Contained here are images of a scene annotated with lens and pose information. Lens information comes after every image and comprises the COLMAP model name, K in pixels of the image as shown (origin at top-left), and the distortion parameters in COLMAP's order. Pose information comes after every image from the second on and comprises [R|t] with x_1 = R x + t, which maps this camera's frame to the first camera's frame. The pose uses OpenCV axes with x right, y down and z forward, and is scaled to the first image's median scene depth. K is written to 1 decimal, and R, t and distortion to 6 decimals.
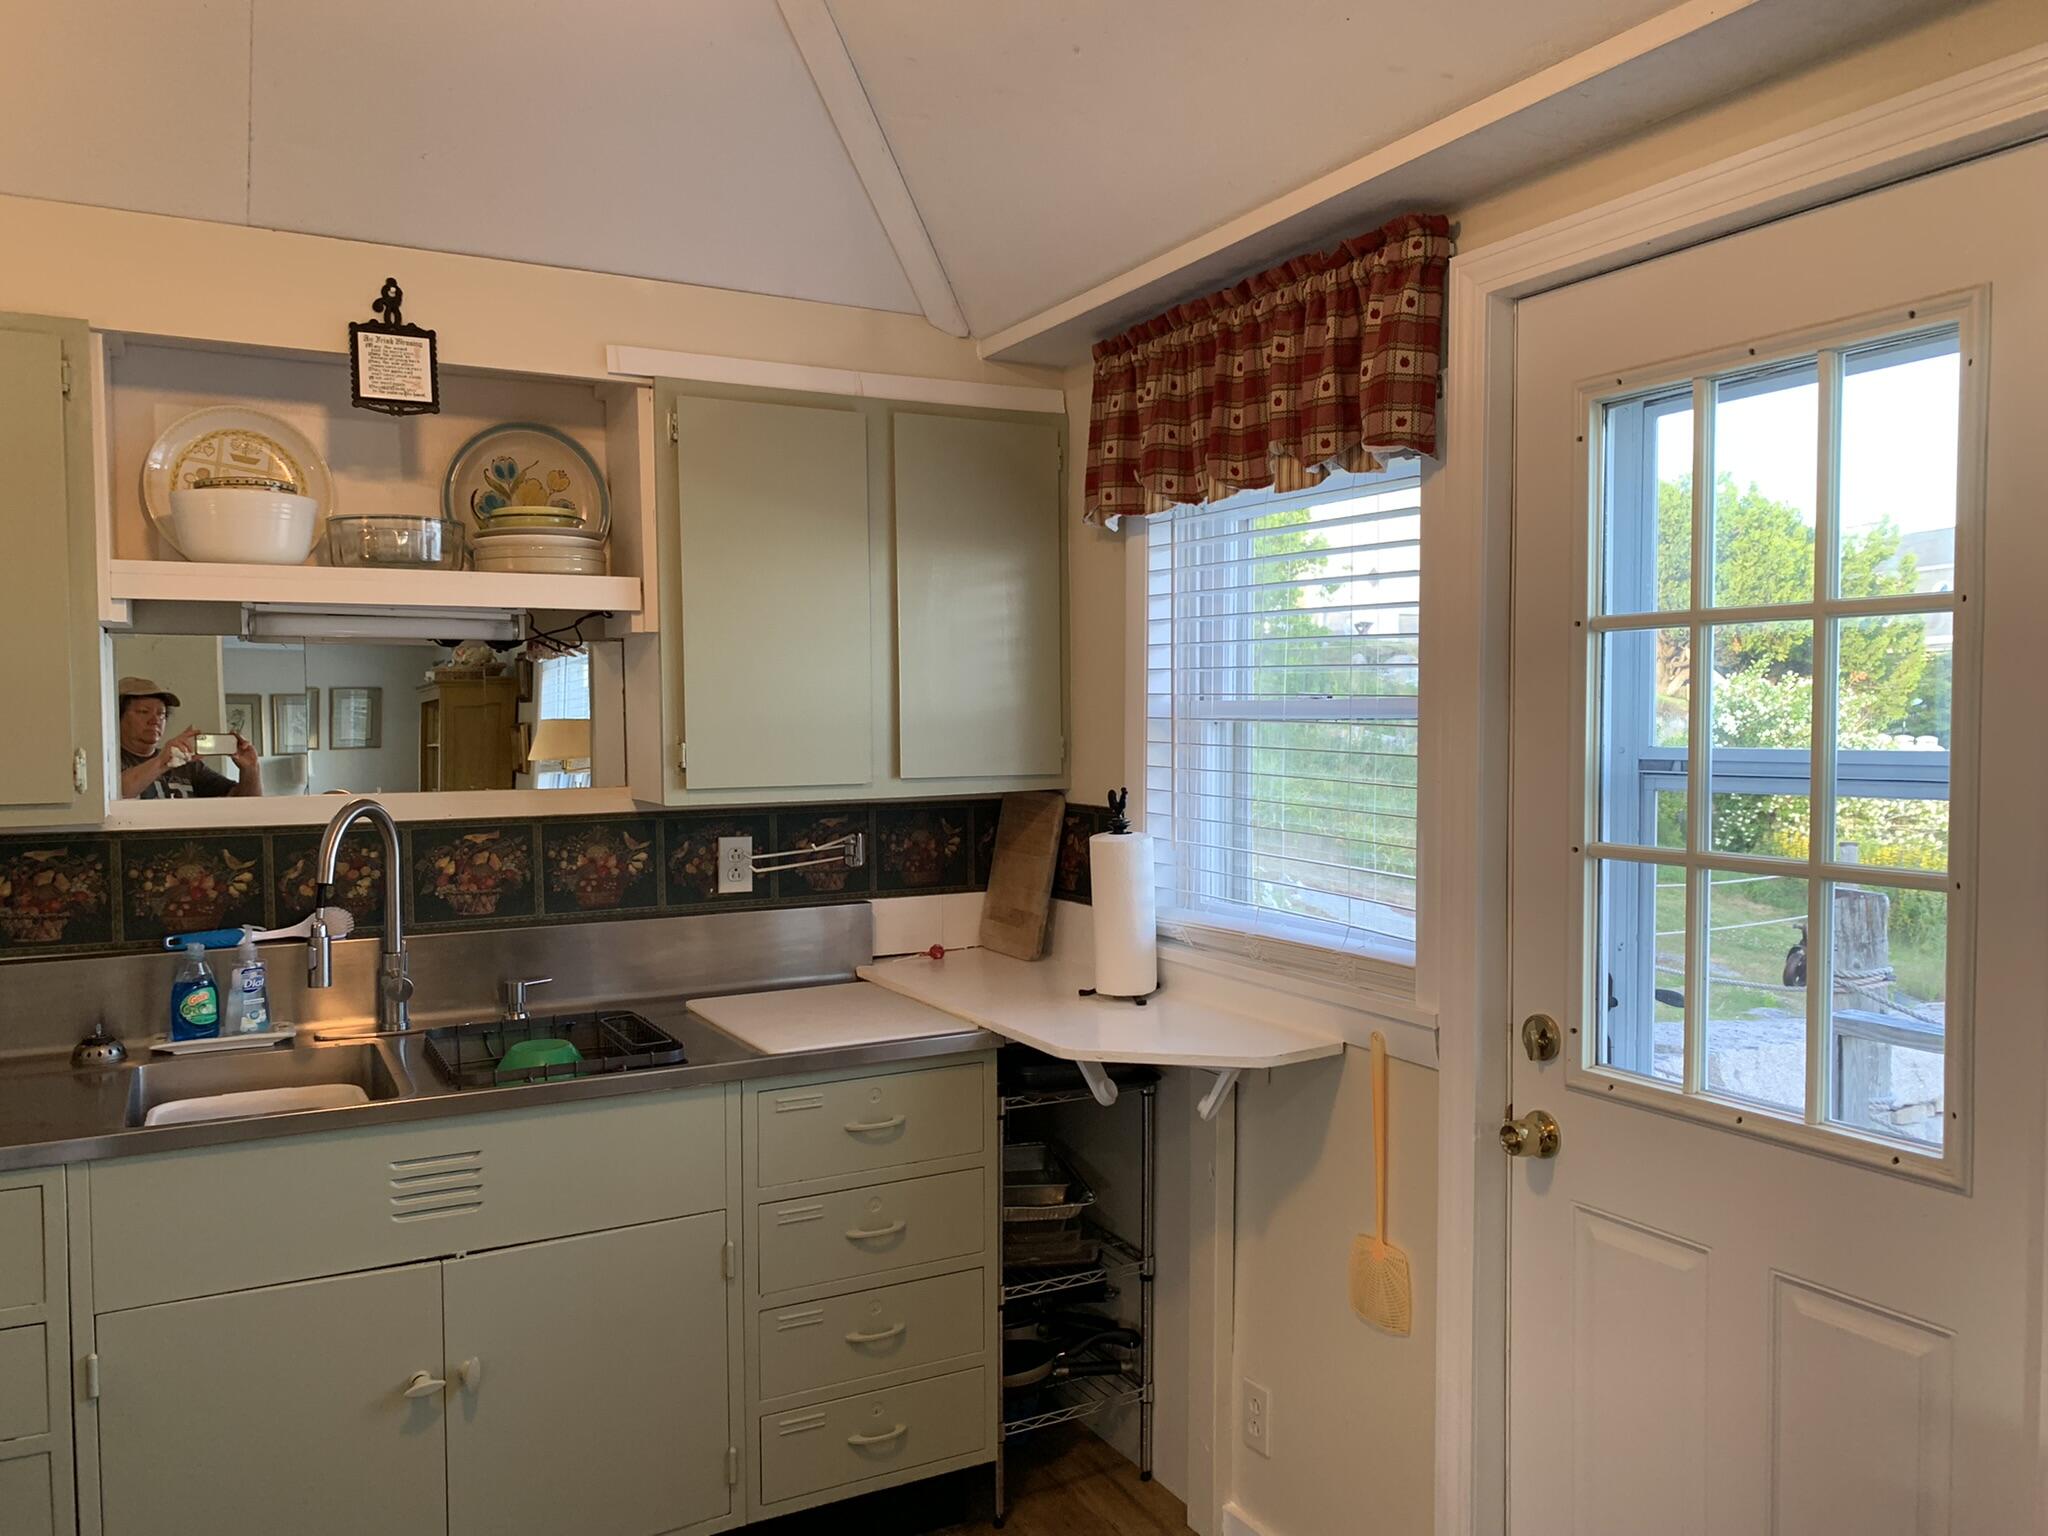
lens RADIAL K [[1596.1, 0, 1009.4], [0, 1596.1, 773.7], [0, 0, 1]] dist [0.048493, -0.008082]
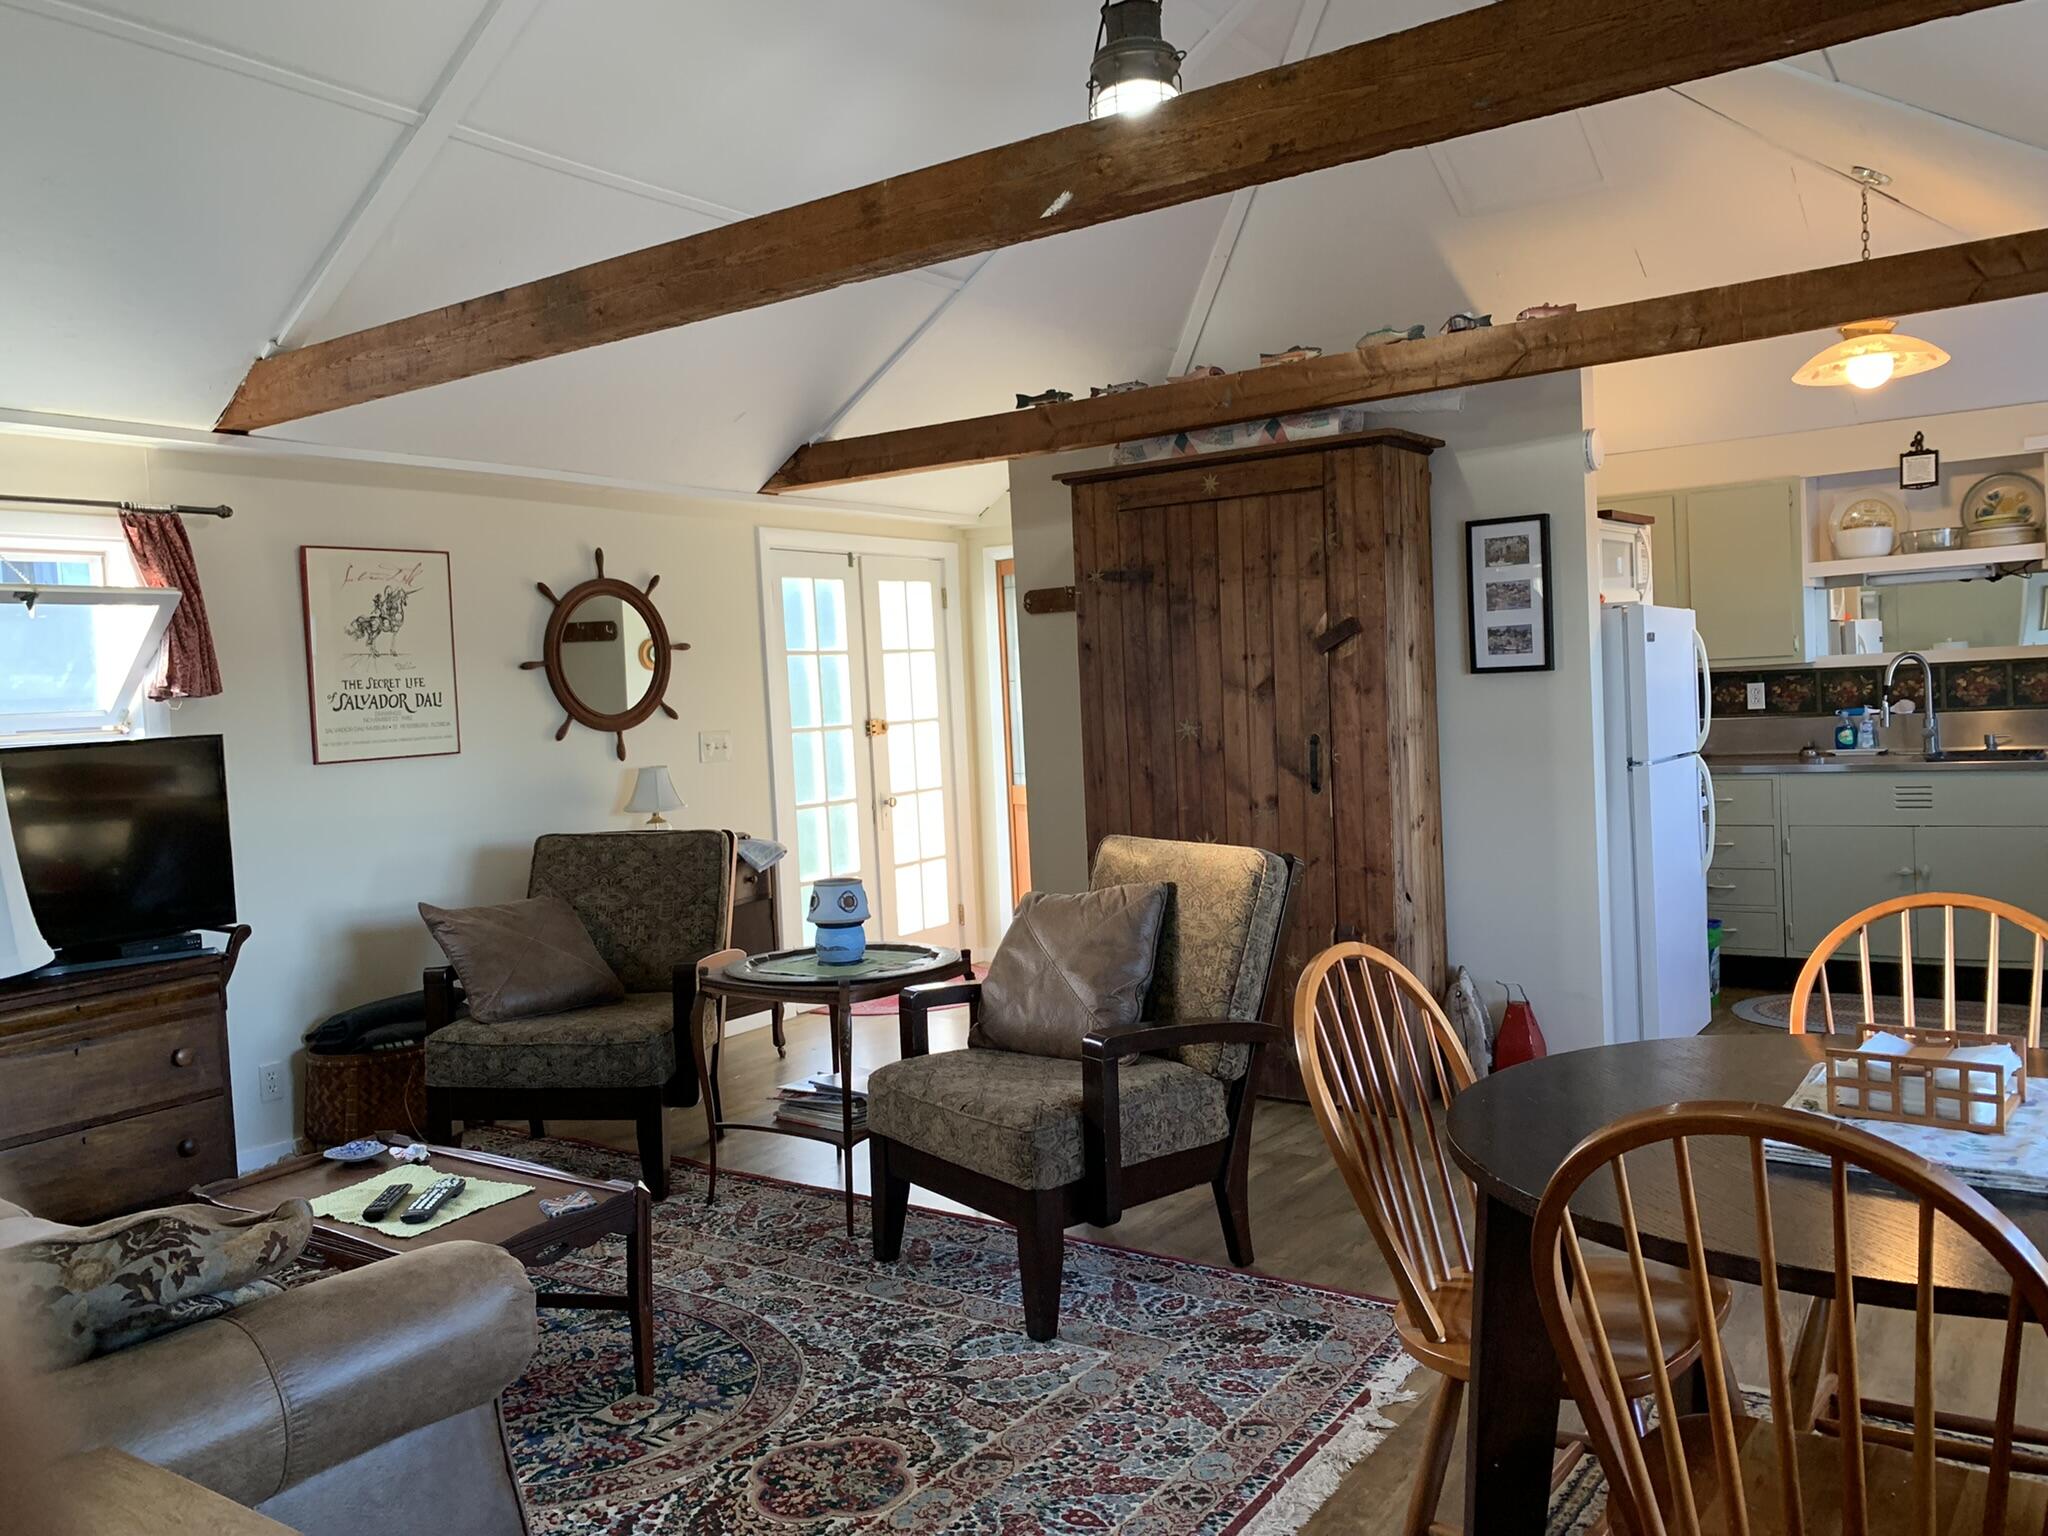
lens RADIAL K [[1584.5, 0, 1054.8], [0, 1584.5, 747.6], [0, 0, 1]] dist [0.026523, -0.000638]
pose [[0.464047, 0.018614, -0.885615, 1.078862], [0.015771, 0.999447, 0.029270, 0.067134], [0.885670, -0.027550, 0.463497, -1.186465]]
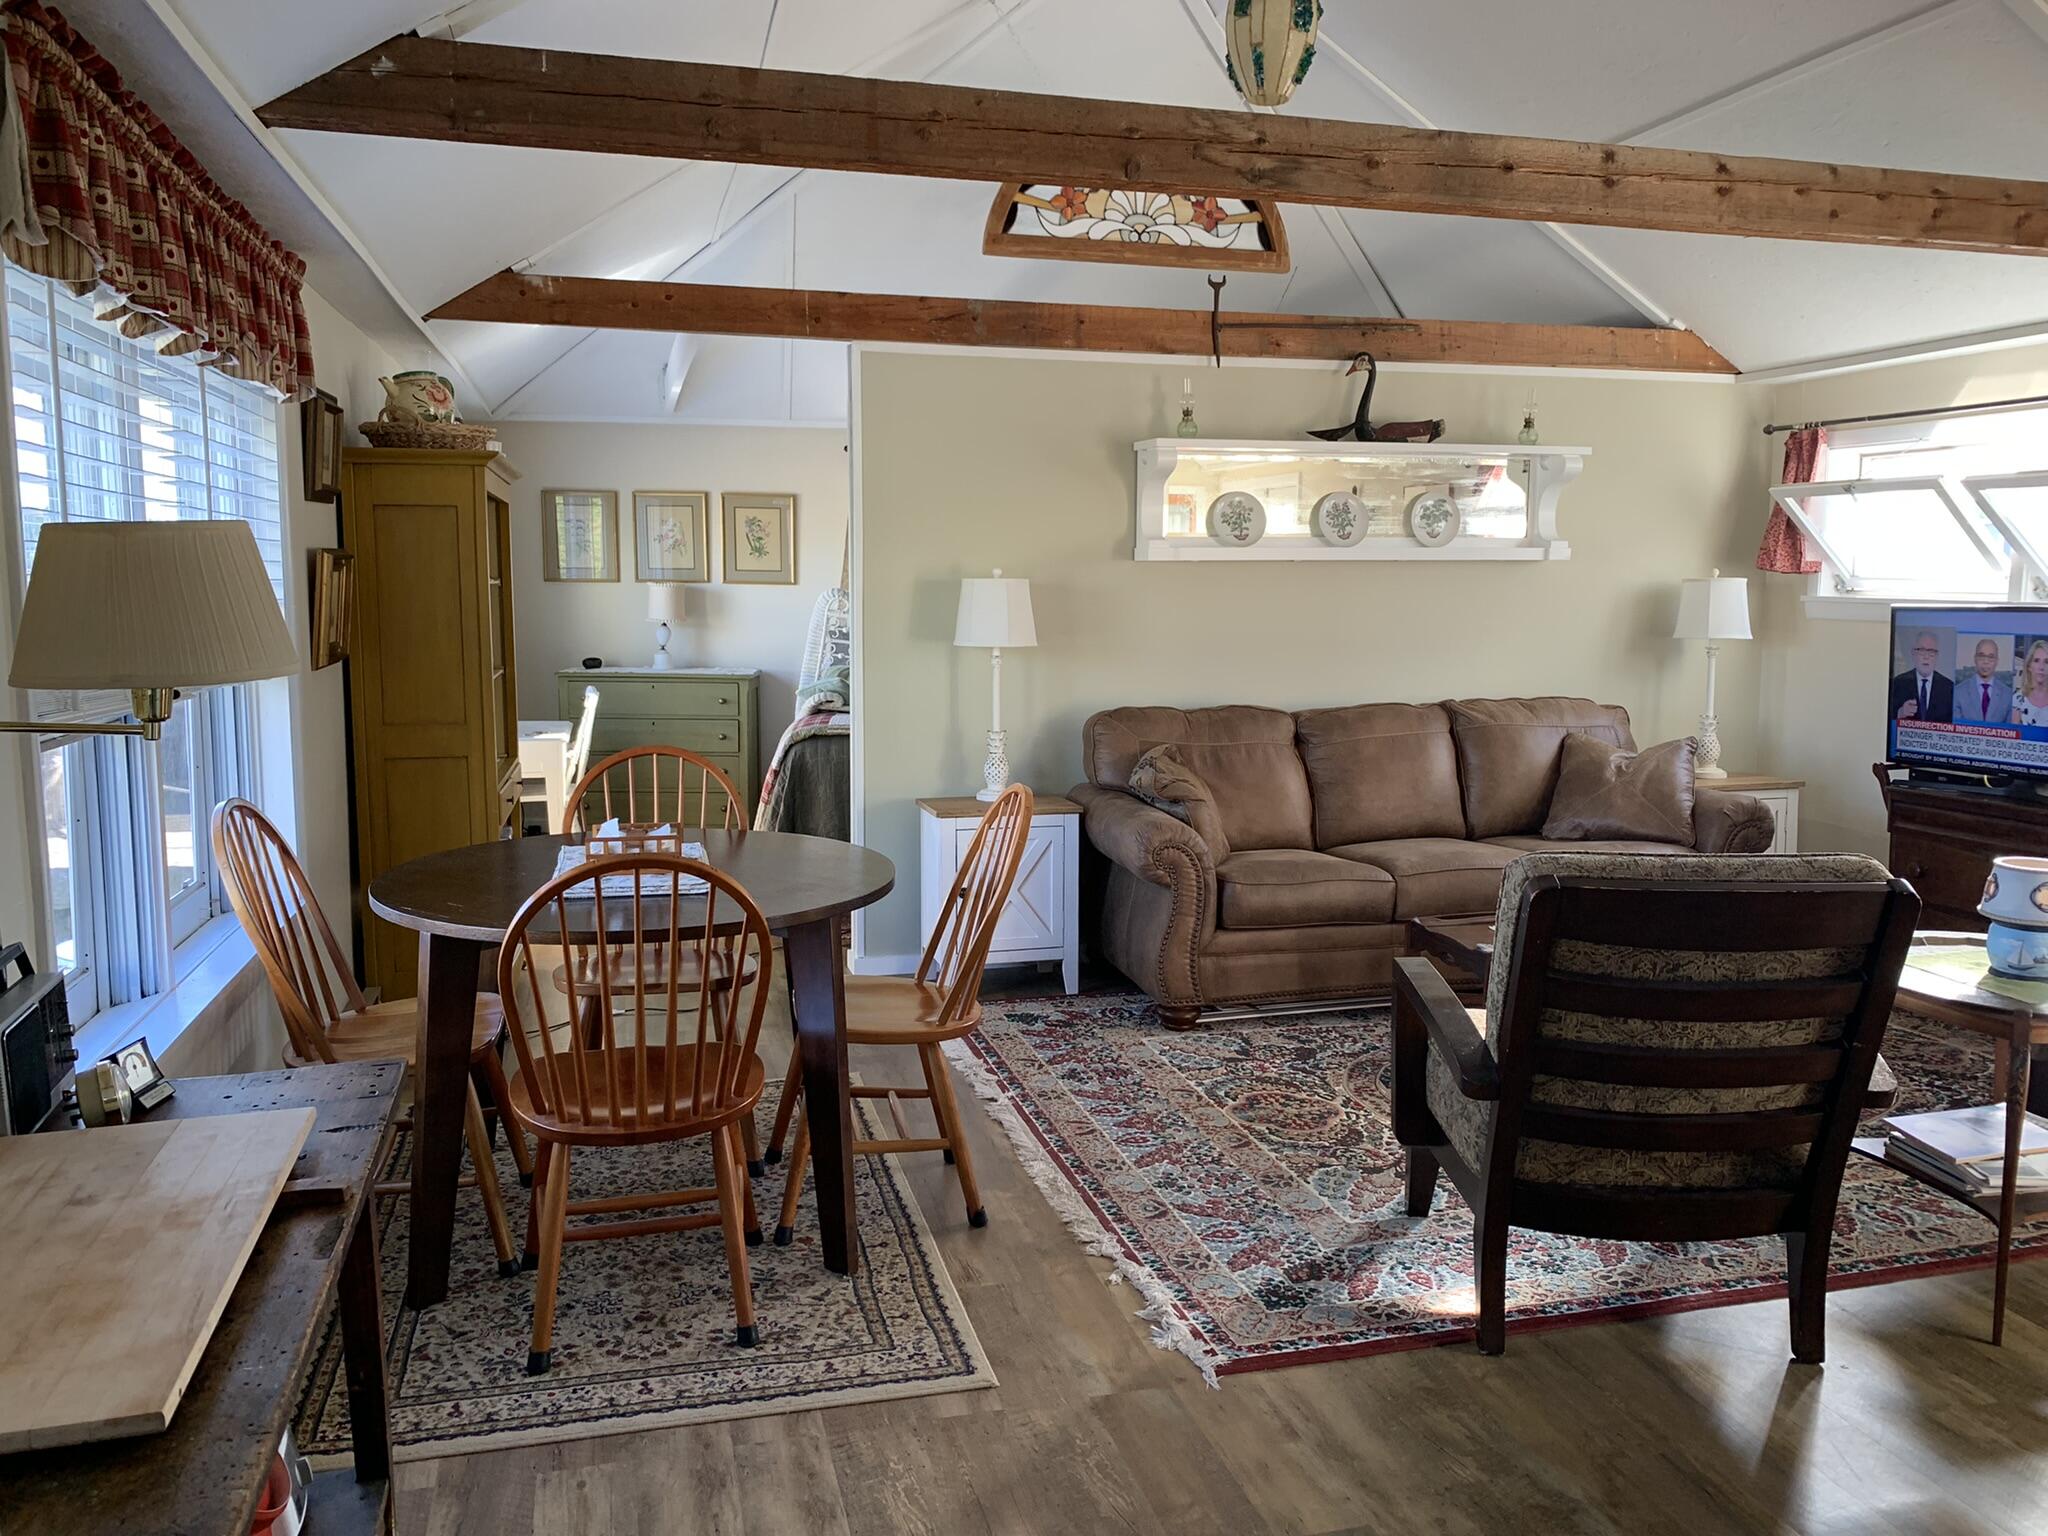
lens RADIAL K [[1561.9, 0, 1019.4], [0, 1561.9, 751.6], [0, 0, 1]] dist [0.021720, -0.010143]
pose [[-0.973341, -0.025253, 0.227968, 0.056159], [0.008434, 0.989307, 0.145603, -0.008874], [-0.229207, 0.143644, -0.962720, 0.582425]]
